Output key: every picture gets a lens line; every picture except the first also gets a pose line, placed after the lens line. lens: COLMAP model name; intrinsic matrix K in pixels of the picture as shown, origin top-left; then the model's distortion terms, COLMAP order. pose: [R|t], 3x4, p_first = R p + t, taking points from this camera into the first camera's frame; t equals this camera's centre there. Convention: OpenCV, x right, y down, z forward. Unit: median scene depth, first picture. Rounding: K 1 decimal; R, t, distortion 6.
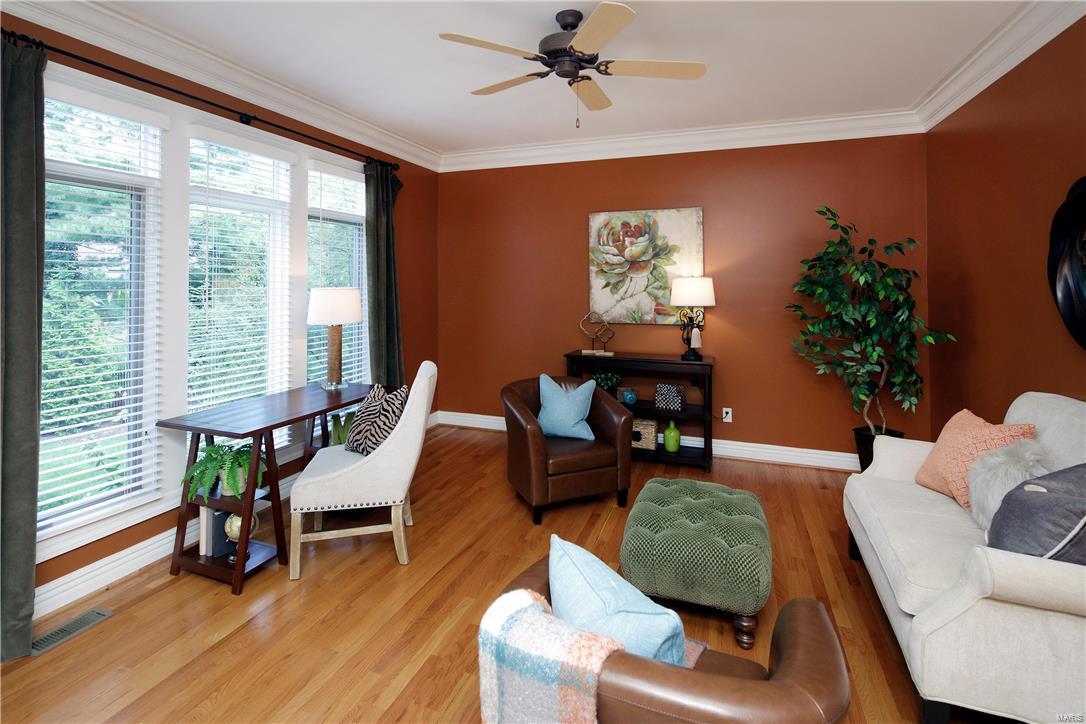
lens RADIAL K [[529.8, 0, 547.7], [0, 529.8, 275.4], [0, 0, 1]] dist [0.004516, -0.001247]
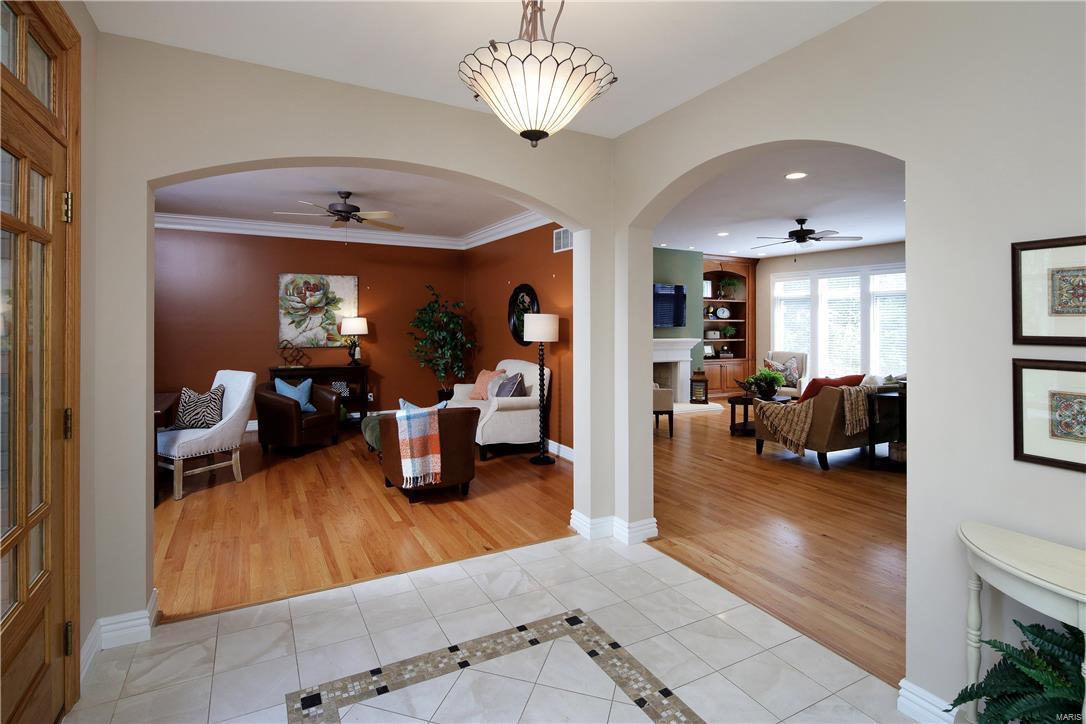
lens RADIAL K [[529.8, 0, 525.4], [0, 529.8, 330.8], [0, 0, 1]] dist [0.004516, -0.001247]
pose [[0.685846, -0.010429, 0.727672, -0.552861], [-0.011050, 0.999633, 0.024742, -0.002290], [-0.727663, -0.025010, 0.685479, -0.532264]]
